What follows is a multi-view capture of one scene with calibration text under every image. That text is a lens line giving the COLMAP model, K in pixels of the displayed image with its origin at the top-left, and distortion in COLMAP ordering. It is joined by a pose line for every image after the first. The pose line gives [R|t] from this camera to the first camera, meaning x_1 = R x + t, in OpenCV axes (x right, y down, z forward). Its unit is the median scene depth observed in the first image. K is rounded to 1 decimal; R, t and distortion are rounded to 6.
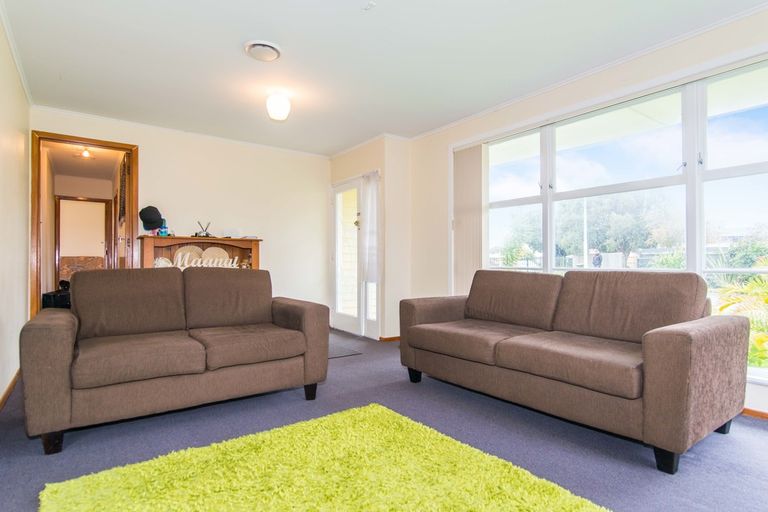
lens RADIAL K [[428.7, 0, 384.0], [0, 428.7, 256.0], [0, 0, 1]] dist [0.010407, -0.000330]
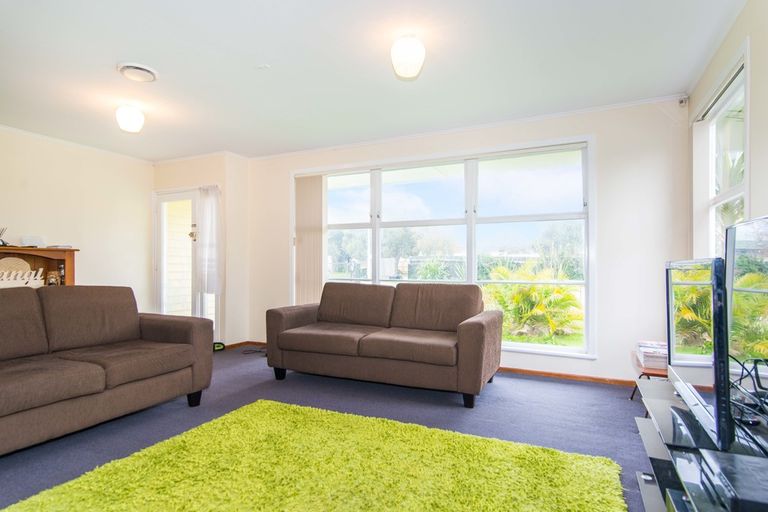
lens RADIAL K [[422.9, 0, 385.4], [0, 422.9, 259.3], [0, 0, 1]] dist [0.021737, 0.000487]
pose [[0.880937, 0.008752, 0.473153, -0.255142], [-0.008969, 0.999958, -0.001796, -0.039649], [-0.473149, -0.002662, 0.880978, -0.176840]]
